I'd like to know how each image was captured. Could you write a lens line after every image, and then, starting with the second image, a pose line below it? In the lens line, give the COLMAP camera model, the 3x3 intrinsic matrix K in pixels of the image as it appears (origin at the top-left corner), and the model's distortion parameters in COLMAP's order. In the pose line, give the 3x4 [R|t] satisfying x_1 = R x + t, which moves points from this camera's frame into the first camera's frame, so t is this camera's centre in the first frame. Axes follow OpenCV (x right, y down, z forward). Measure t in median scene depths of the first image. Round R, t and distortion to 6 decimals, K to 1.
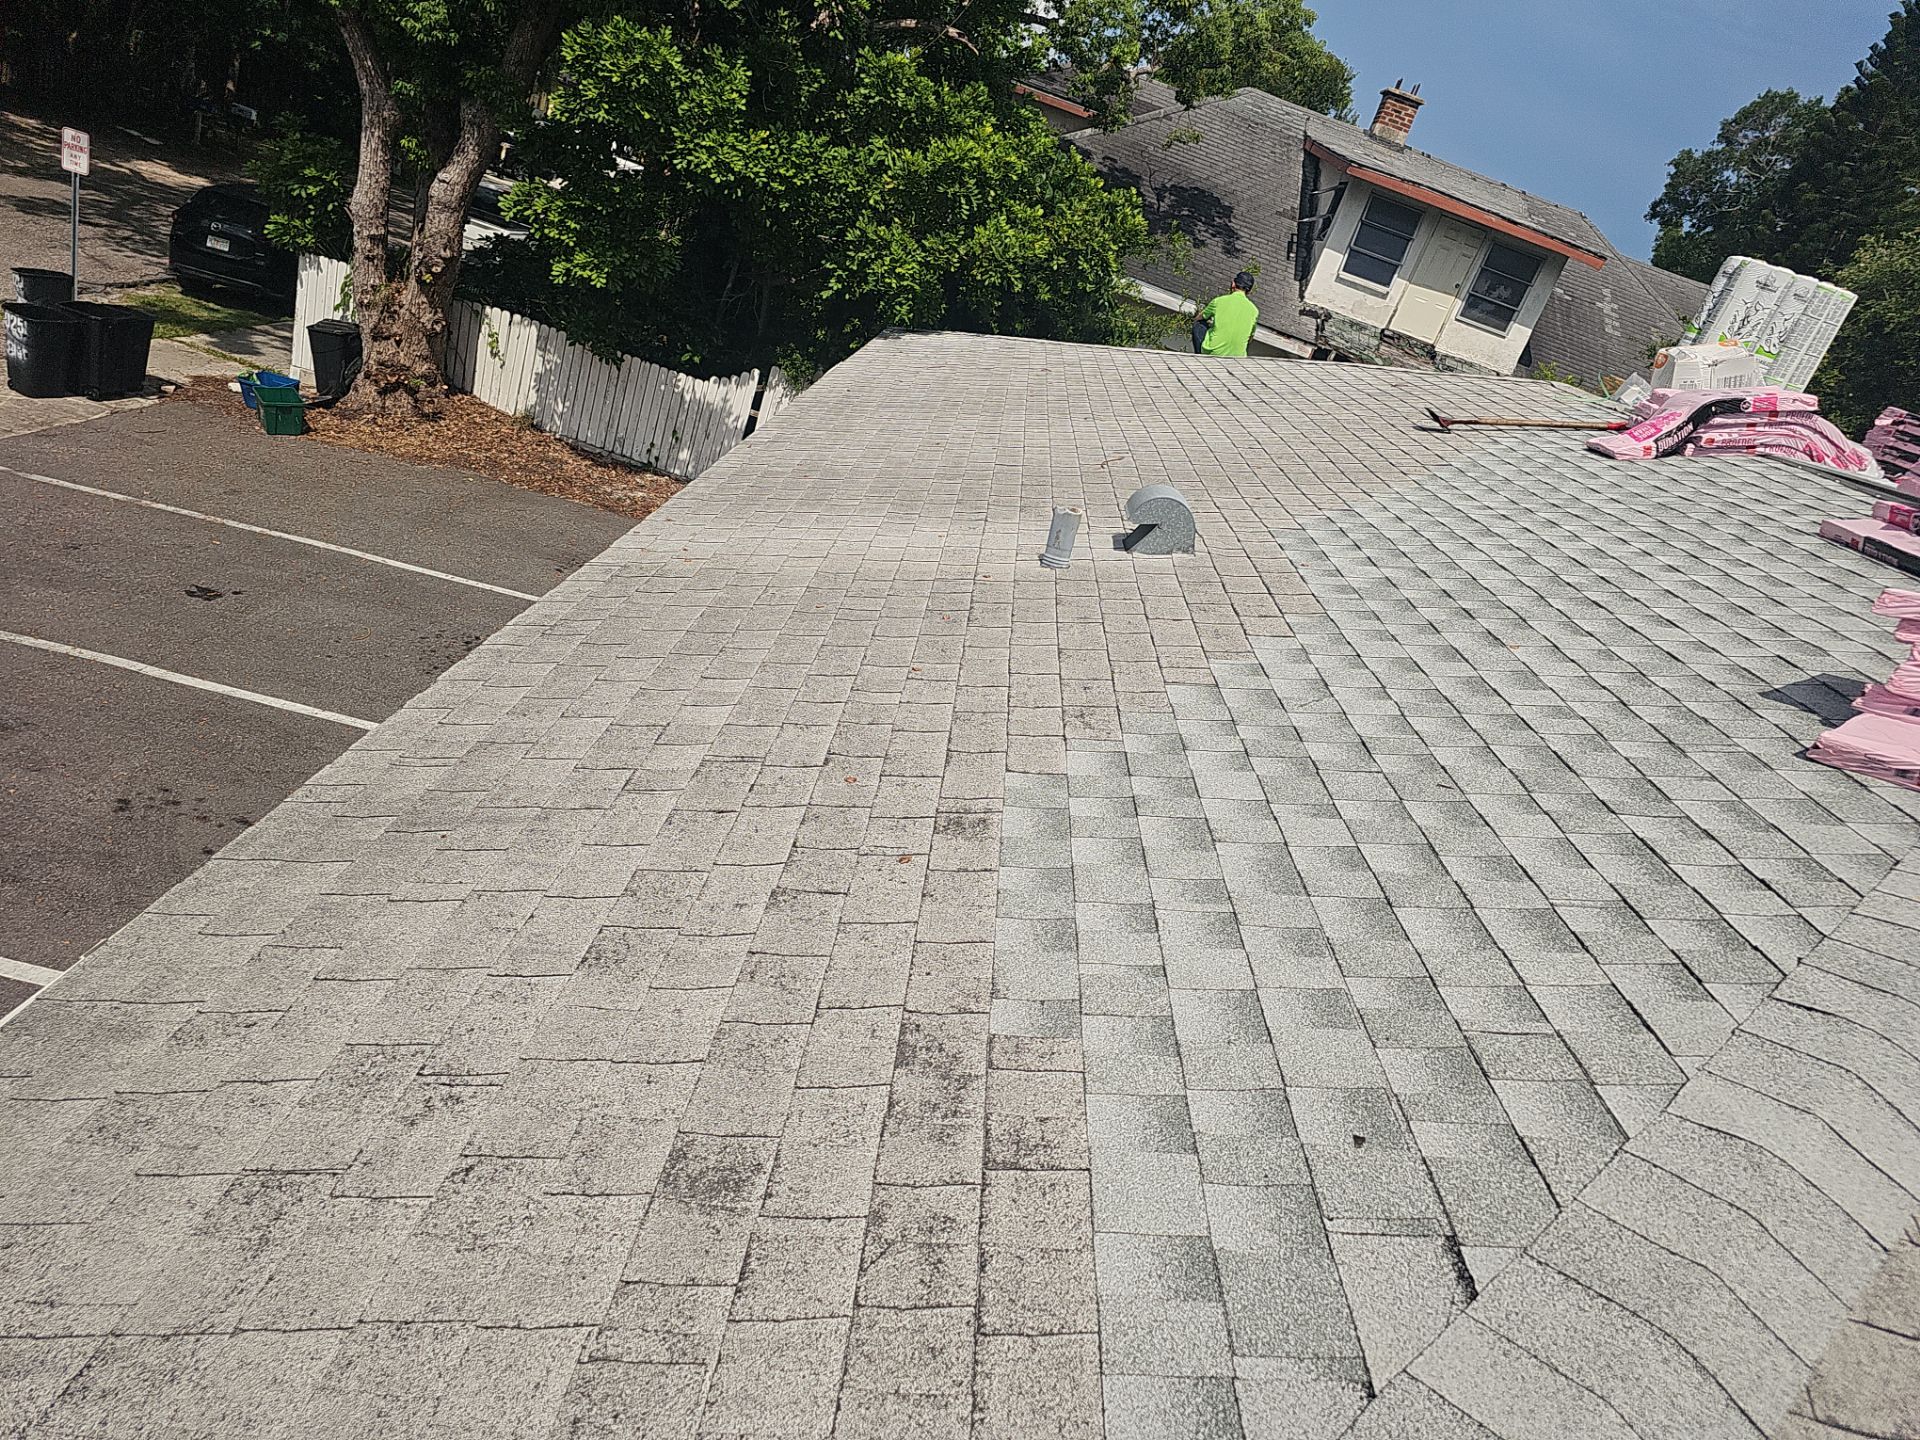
lens RADIAL K [[1244.6, 0, 960.0], [0, 1244.6, 720.0], [0, 0, 1]] dist [0.050994, -0.034235]
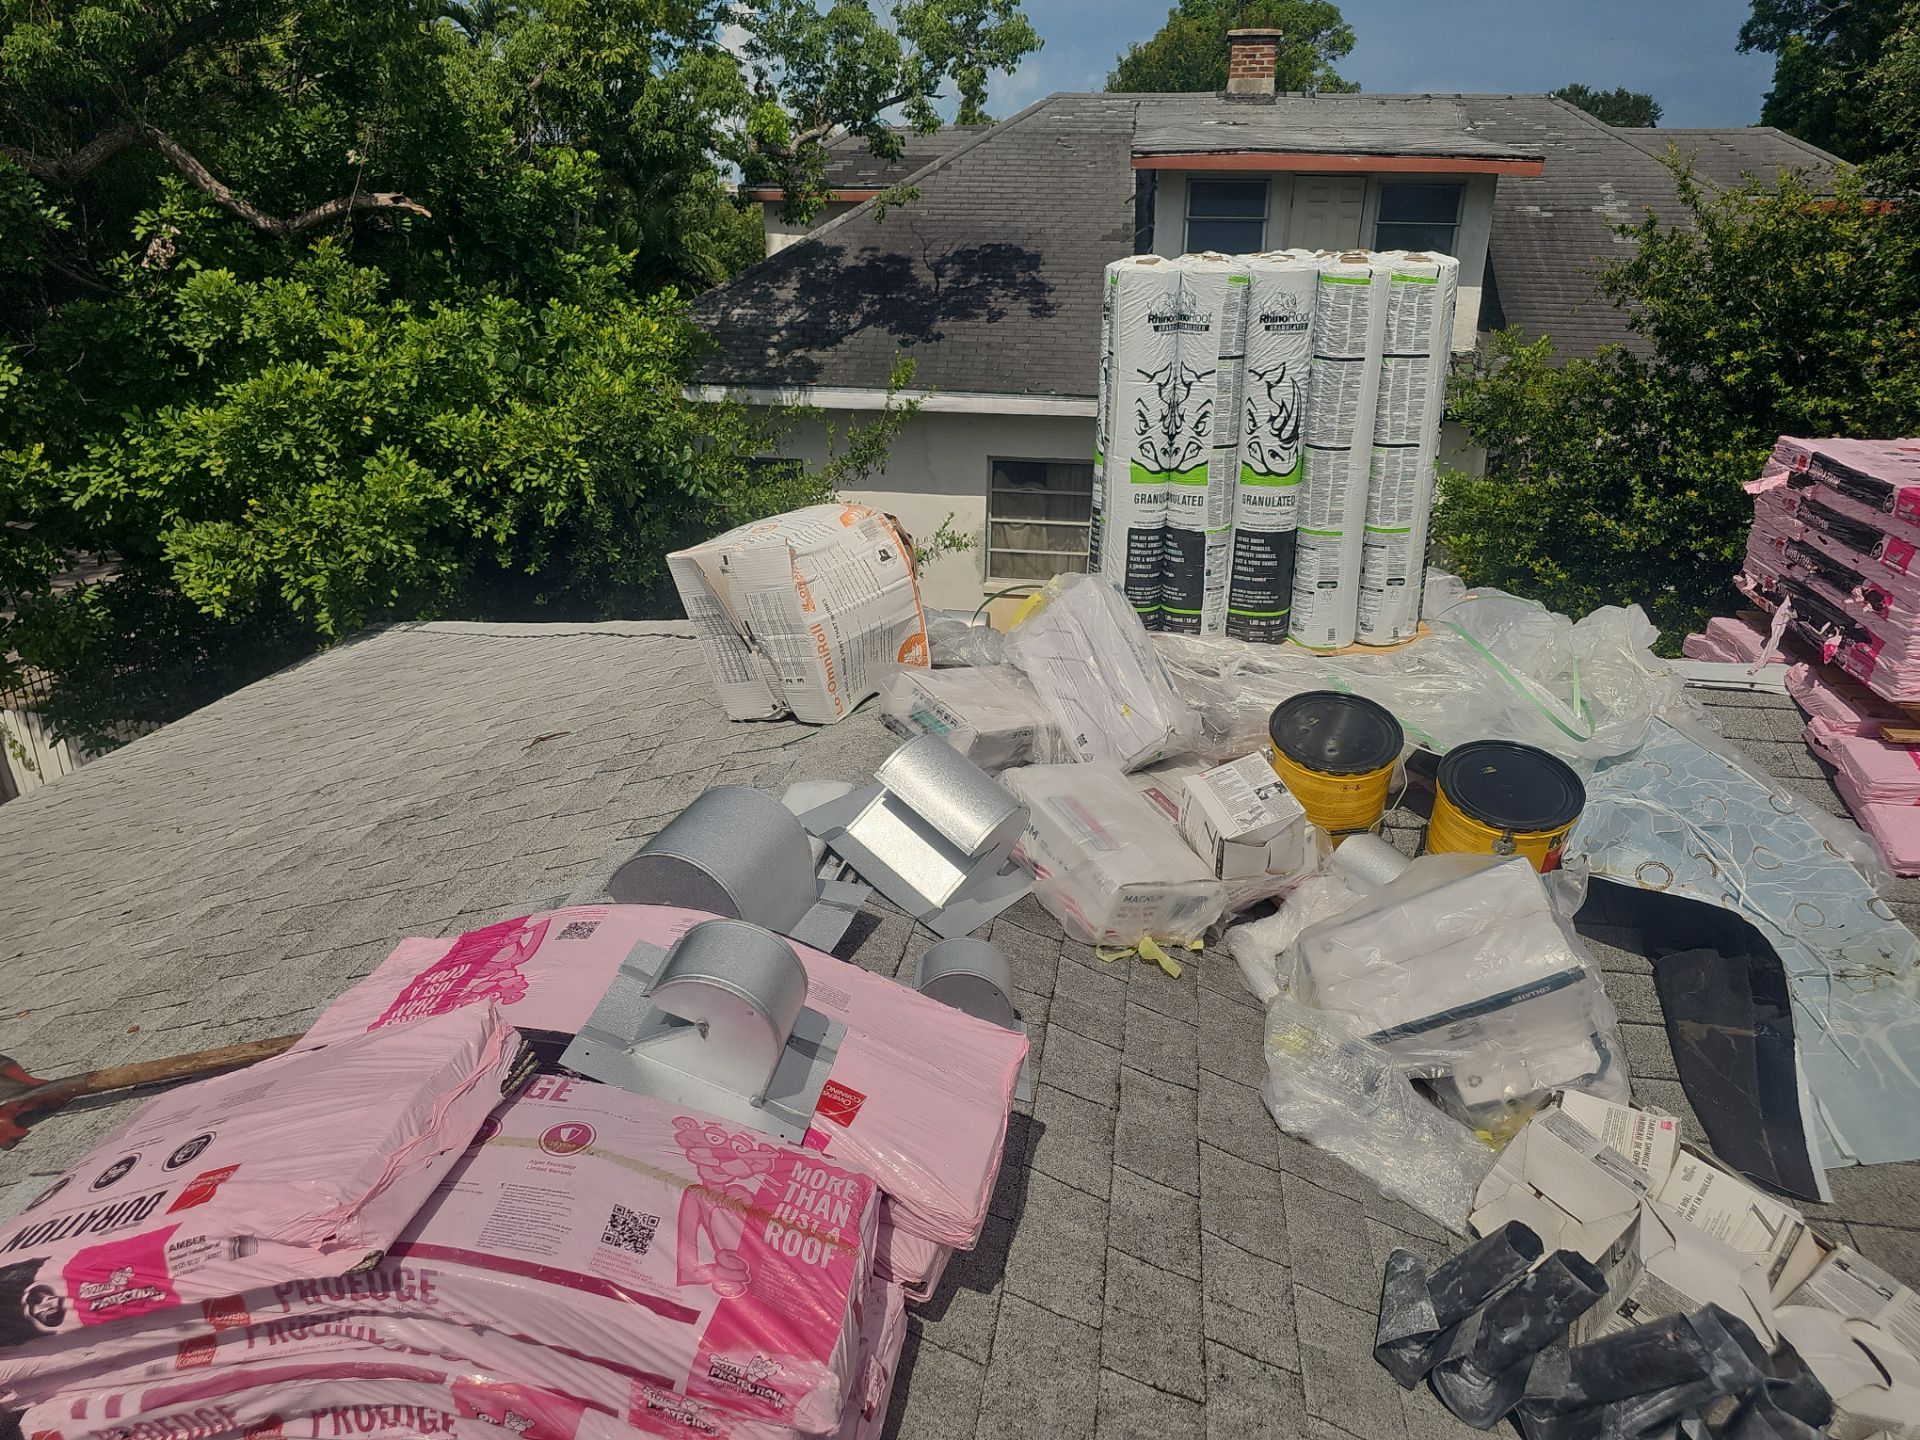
lens RADIAL K [[1244.6, 0, 960.0], [0, 1244.6, 720.0], [0, 0, 1]] dist [0.050994, -0.034235]
pose [[0.949182, -0.250144, -0.191000, 0.365406], [0.239594, 0.967827, -0.076843, -0.129467], [0.204077, 0.027175, 0.978578, 0.377227]]
